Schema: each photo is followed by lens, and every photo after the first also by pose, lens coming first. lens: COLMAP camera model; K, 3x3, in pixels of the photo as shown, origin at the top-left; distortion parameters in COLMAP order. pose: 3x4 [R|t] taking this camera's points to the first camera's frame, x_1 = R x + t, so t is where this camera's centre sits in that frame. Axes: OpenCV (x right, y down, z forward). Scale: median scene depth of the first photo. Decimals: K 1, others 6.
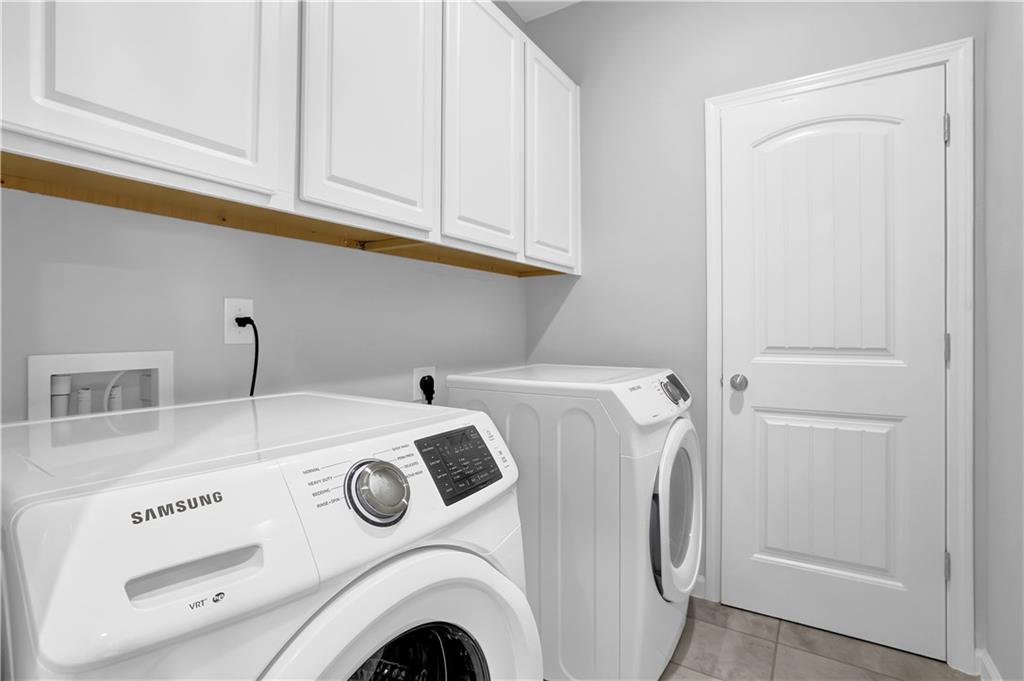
lens RADIAL K [[504.8, 0, 513.3], [0, 504.8, 335.6], [0, 0, 1]] dist [-0.042051, 0.000239]
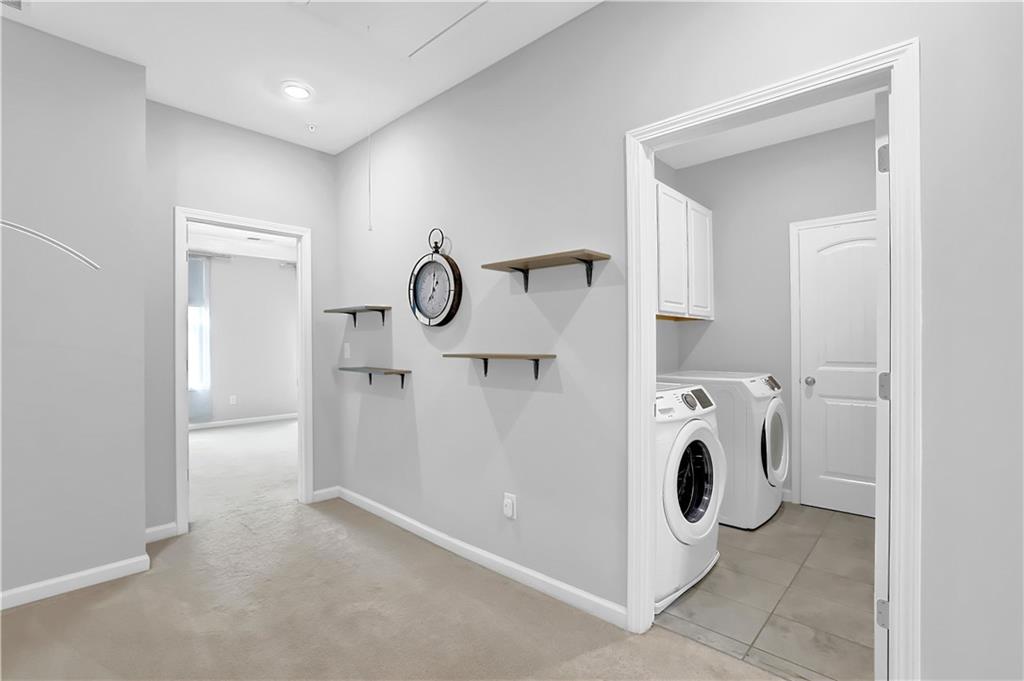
lens RADIAL K [[470.5, 0, 510.0], [0, 470.5, 343.9], [0, 0, 1]] dist [-0.030459, -0.000303]
pose [[0.981513, -0.003178, -0.191369, -0.311167], [0.000965, 0.999932, -0.011652, -0.024030], [0.191393, 0.011252, 0.981449, -0.910031]]
